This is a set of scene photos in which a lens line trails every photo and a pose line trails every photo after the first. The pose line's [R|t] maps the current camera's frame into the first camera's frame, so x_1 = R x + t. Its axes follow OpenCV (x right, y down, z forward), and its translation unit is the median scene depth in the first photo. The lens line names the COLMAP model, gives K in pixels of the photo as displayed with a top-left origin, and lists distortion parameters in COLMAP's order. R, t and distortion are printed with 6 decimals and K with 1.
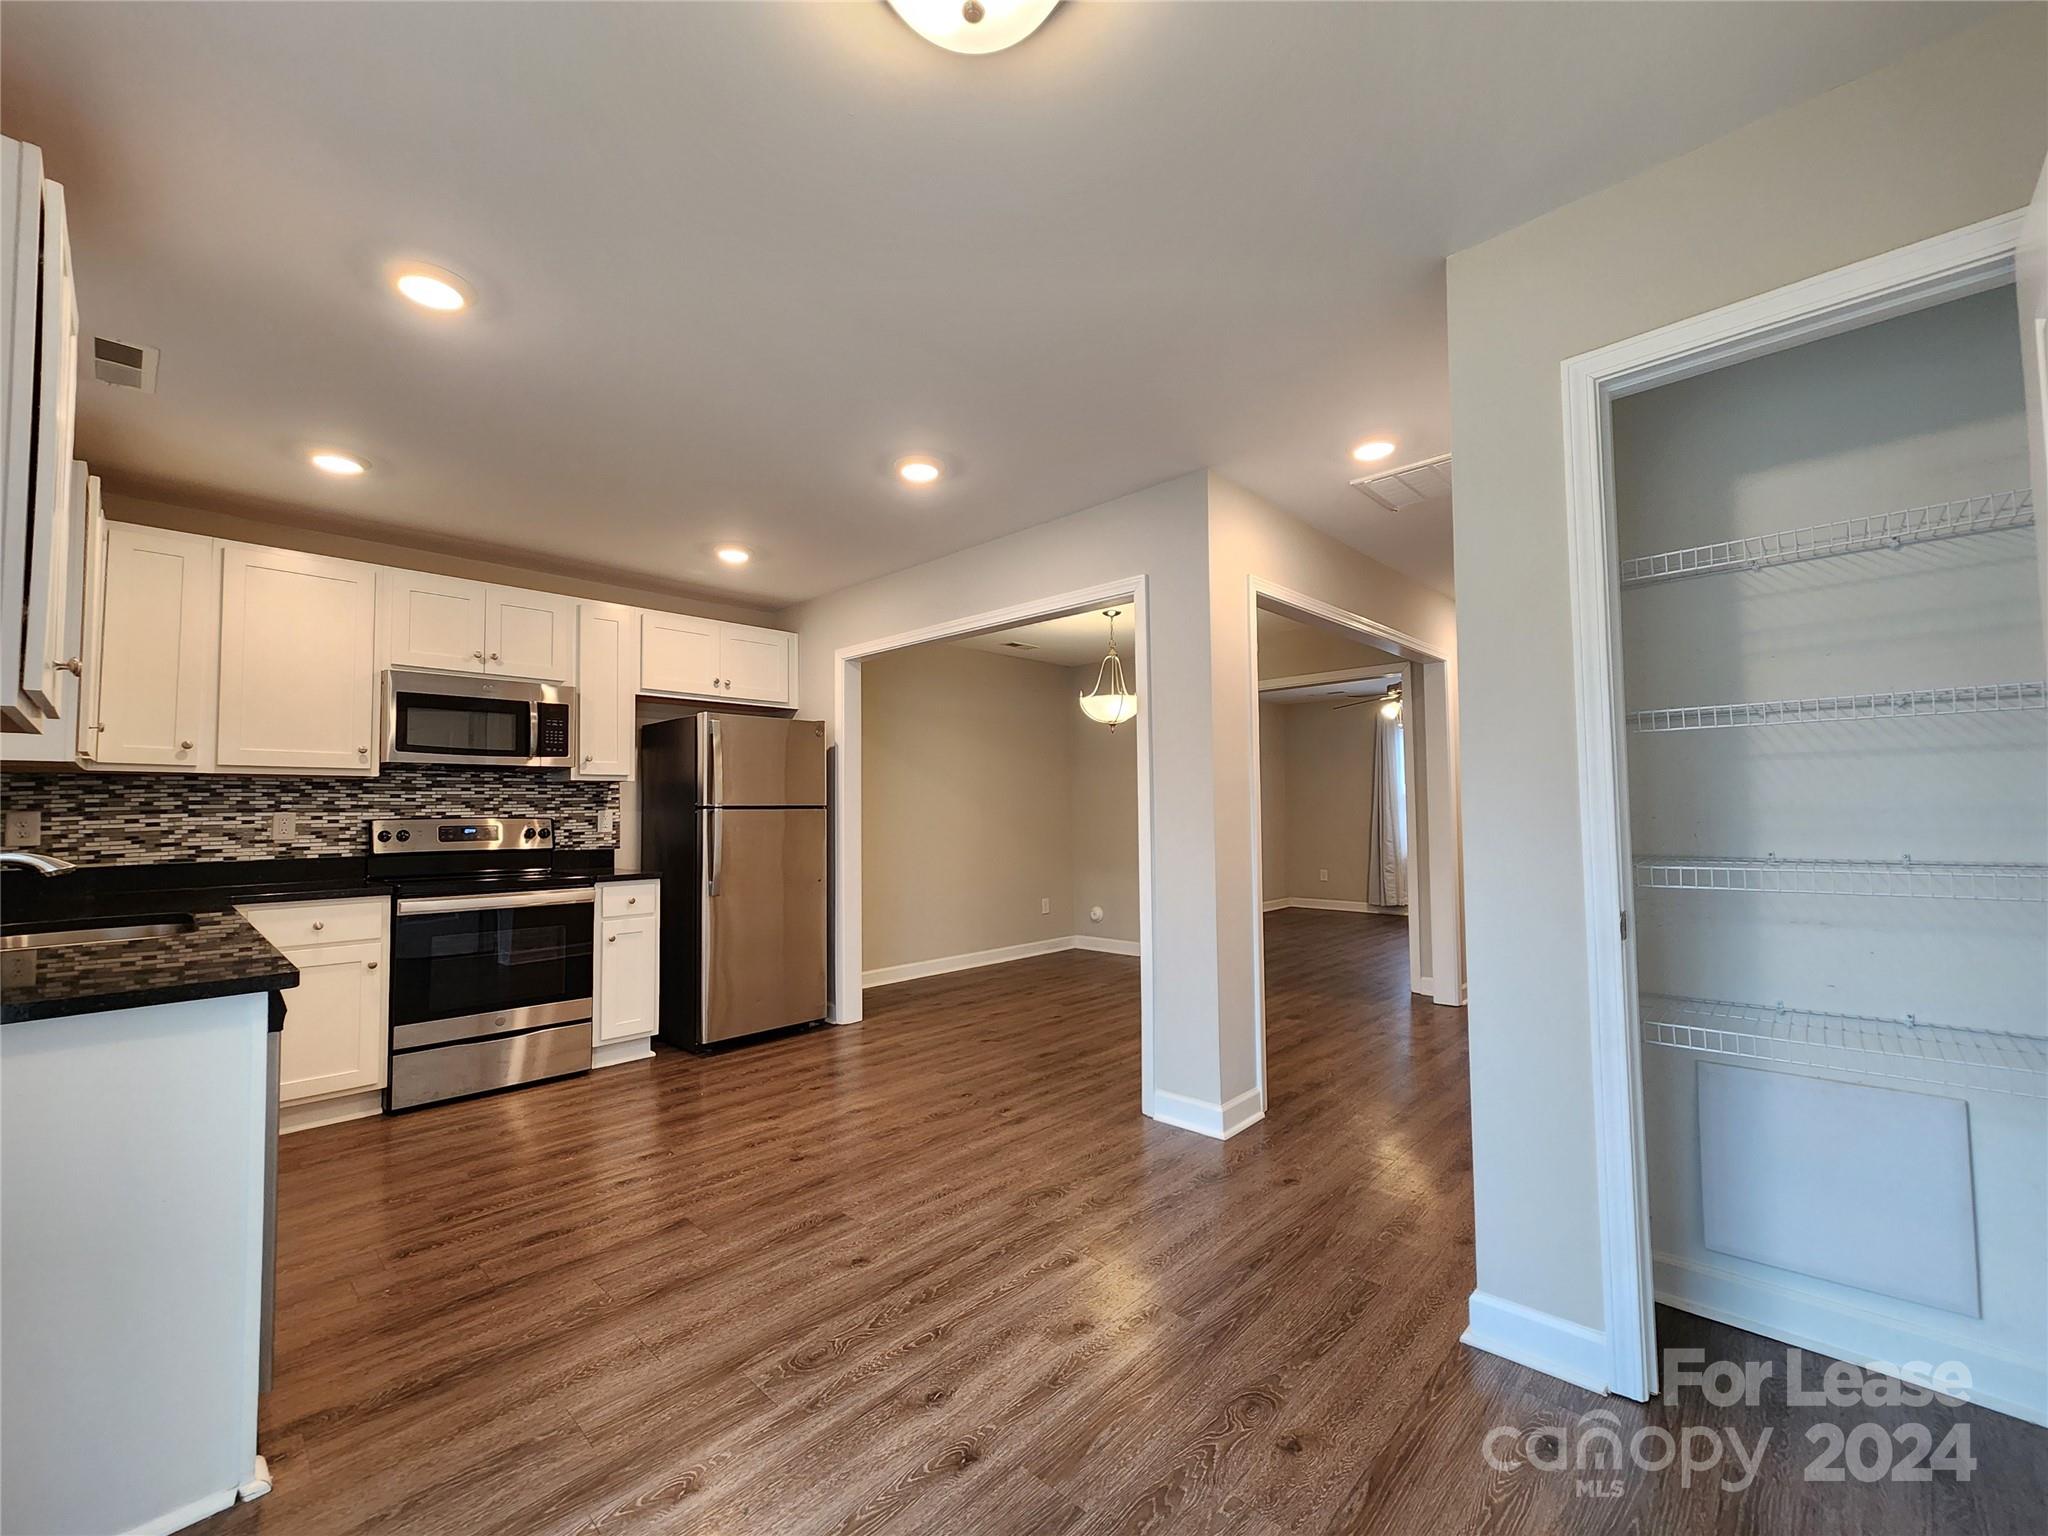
lens RADIAL K [[838.0, 0, 1016.1], [0, 838.0, 786.1], [0, 0, 1]] dist [-0.001071, 0.001674]
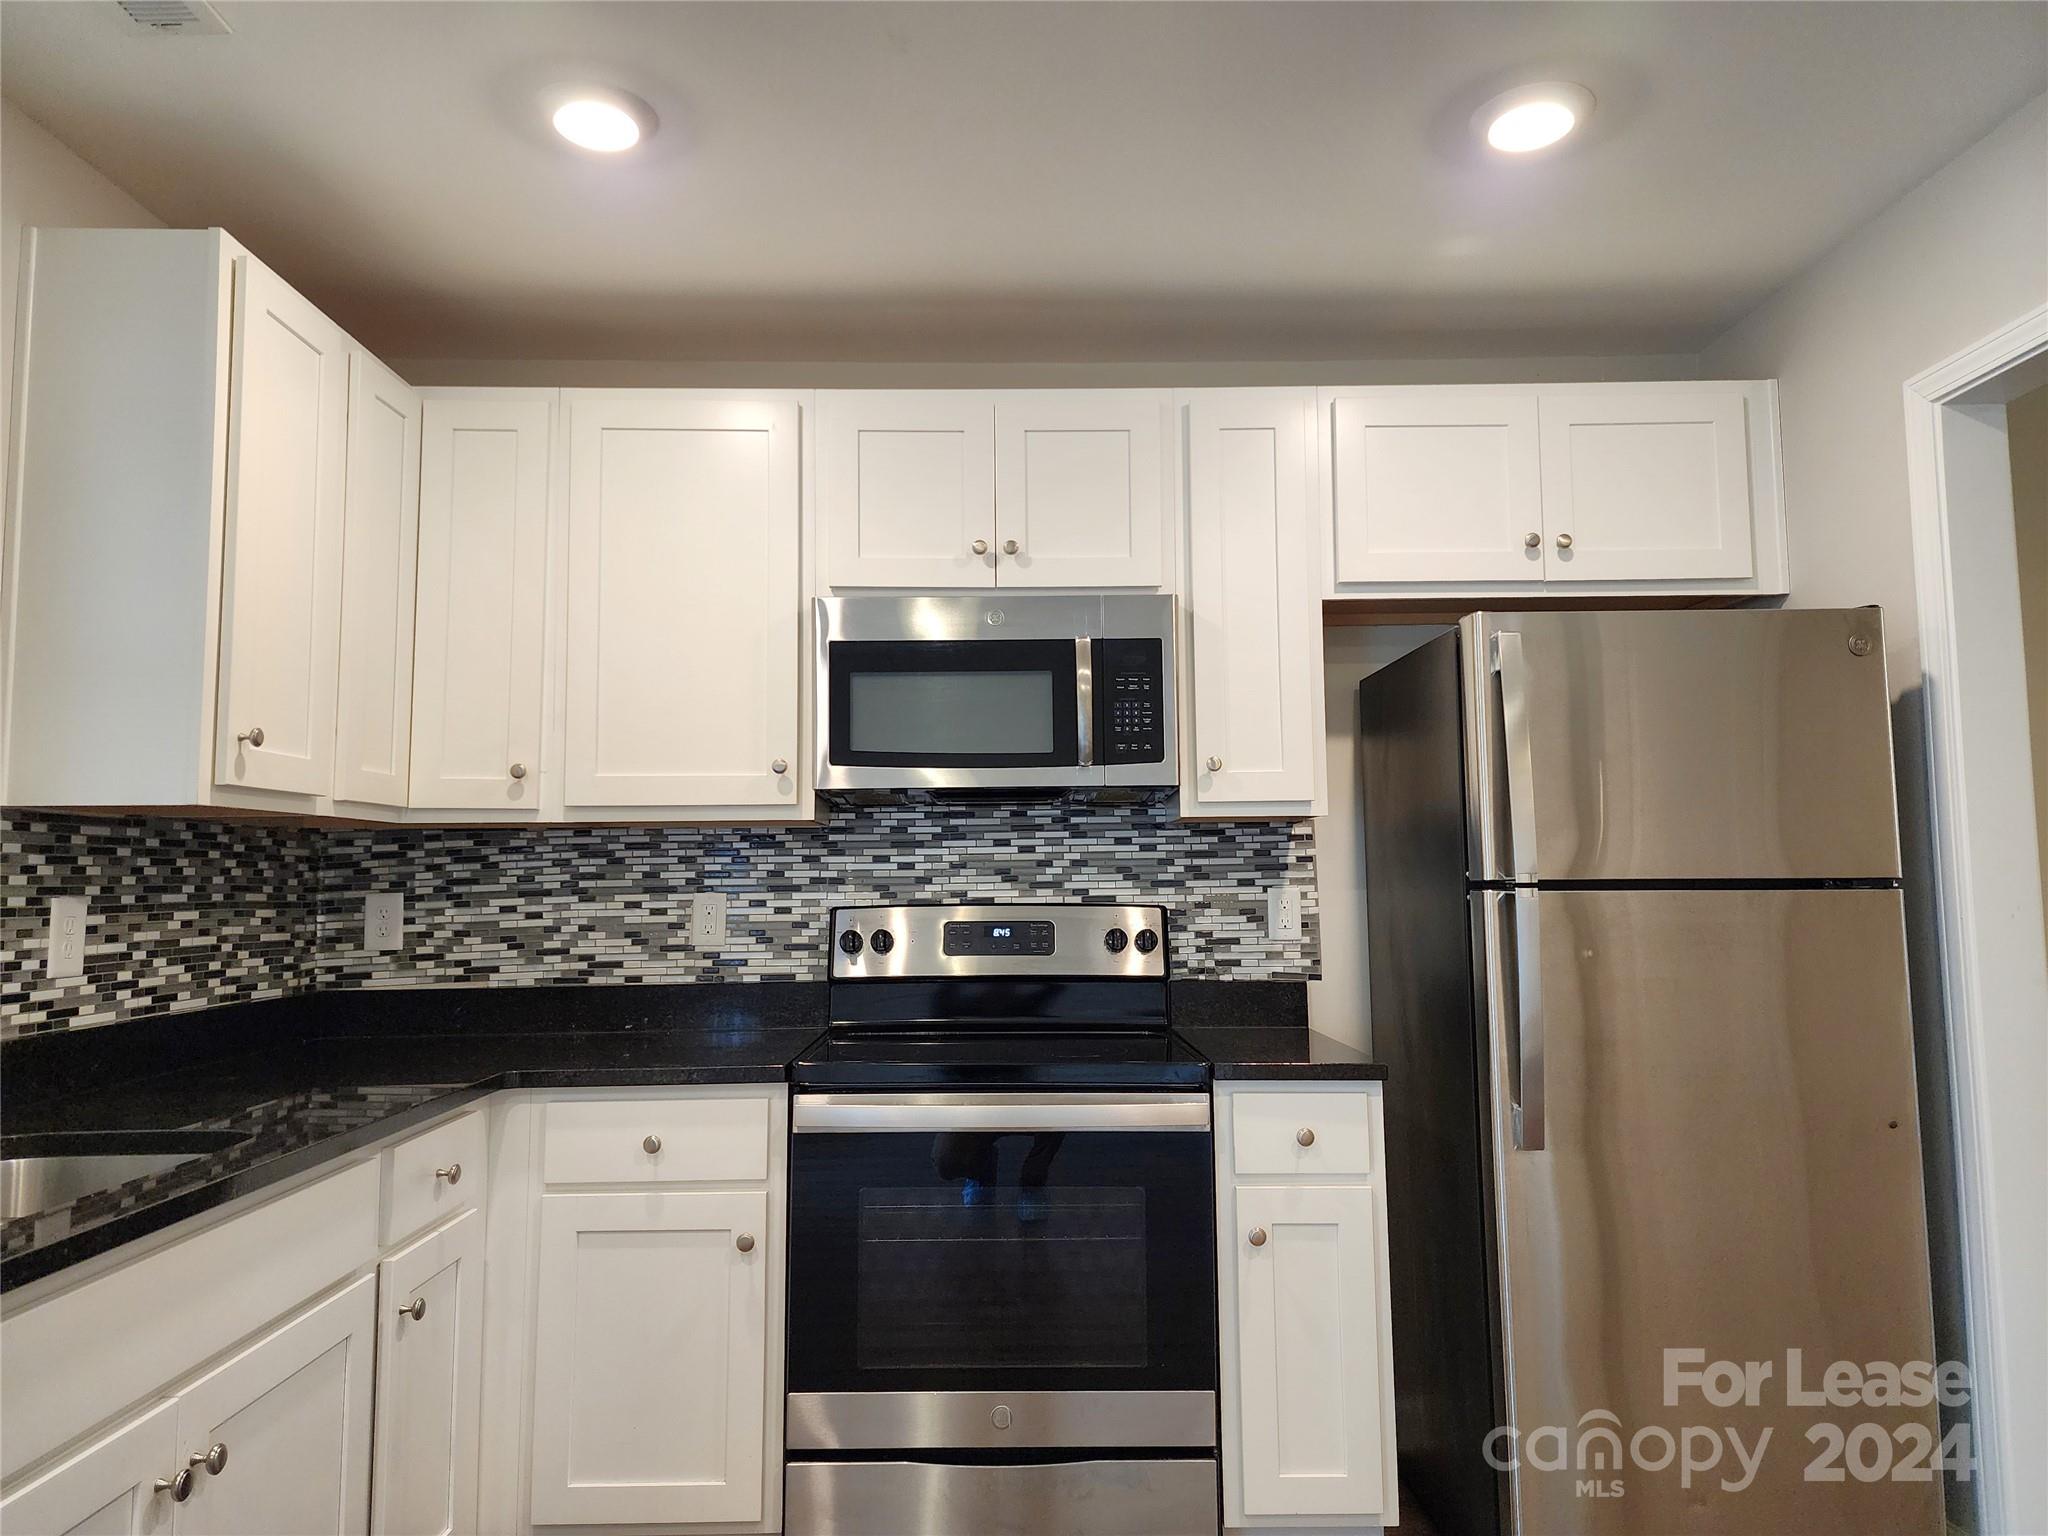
lens RADIAL K [[1351.1, 0, 1026.5], [0, 1351.1, 748.0], [0, 0, 1]] dist [0.068968, -0.039963]
pose [[0.704815, -0.065567, -0.706355, -0.113111], [0.023720, 0.997341, -0.068909, 0.003600], [0.708995, 0.031814, 0.704496, 0.505367]]
